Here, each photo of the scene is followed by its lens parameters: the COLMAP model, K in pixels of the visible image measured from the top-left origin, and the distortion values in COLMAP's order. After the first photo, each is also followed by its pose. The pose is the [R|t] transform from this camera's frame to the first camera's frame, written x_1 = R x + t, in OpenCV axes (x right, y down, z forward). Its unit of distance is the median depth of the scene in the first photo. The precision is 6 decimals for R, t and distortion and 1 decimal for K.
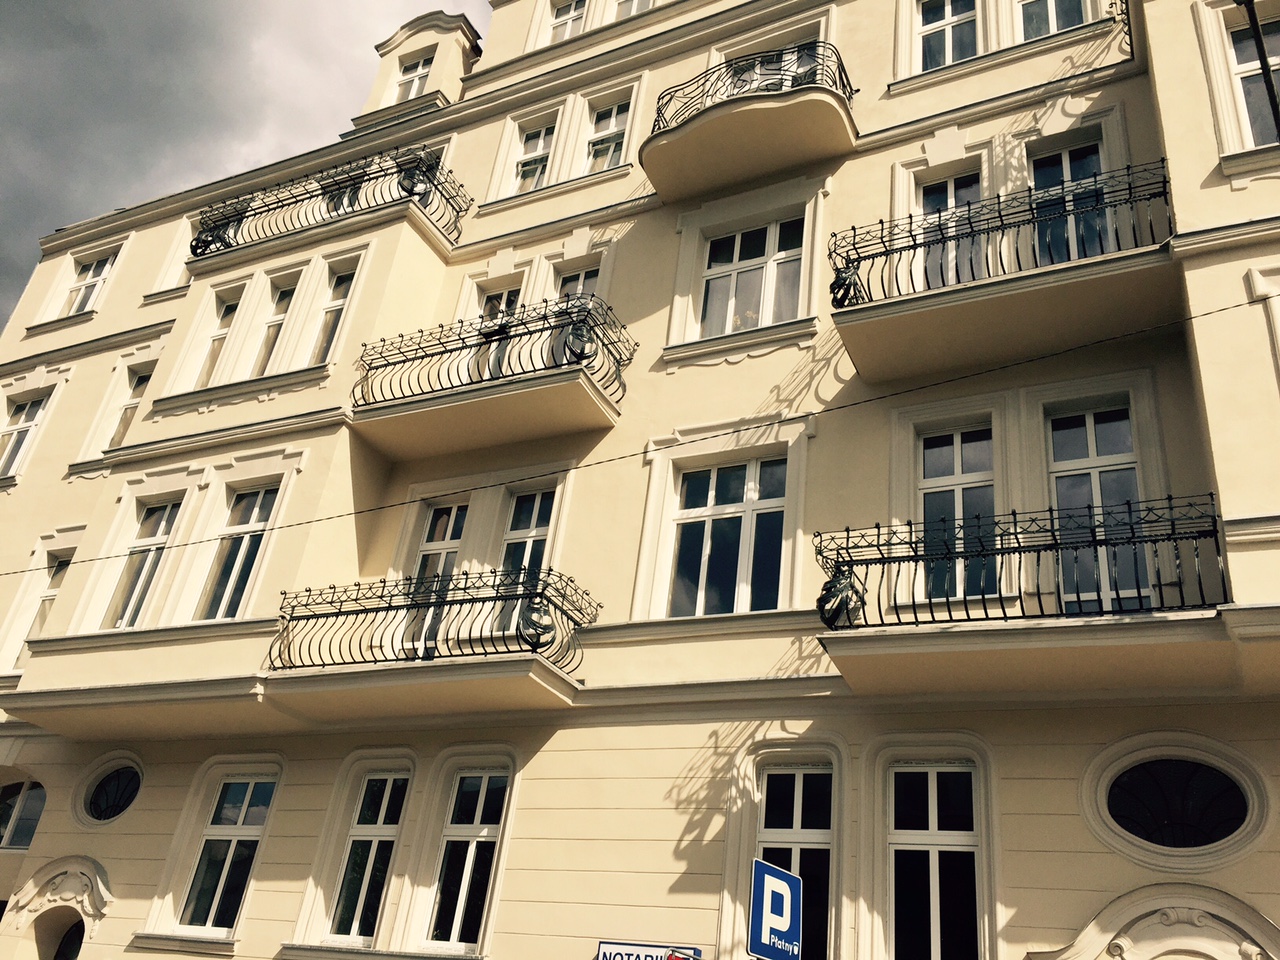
lens RADIAL K [[1035.2, 0, 640.0], [0, 1035.2, 480.0], [0, 0, 1]] dist [0.080429, -0.001321]
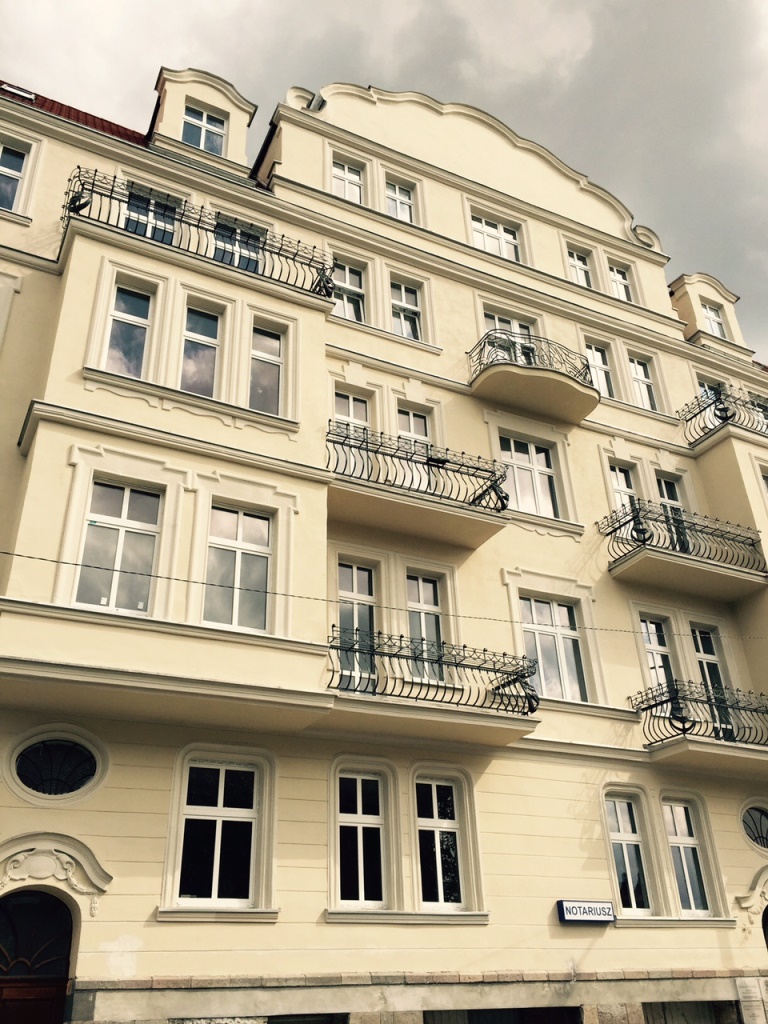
lens RADIAL K [[896.1, 0, 384.0], [0, 896.1, 512.0], [0, 0, 1]] dist [0.107897, -0.002039]
pose [[0.597868, 0.273596, 0.753458, -1.058525], [-0.296582, 0.948747, -0.109172, 0.073782], [-0.744710, -0.158192, 0.648369, 0.270320]]
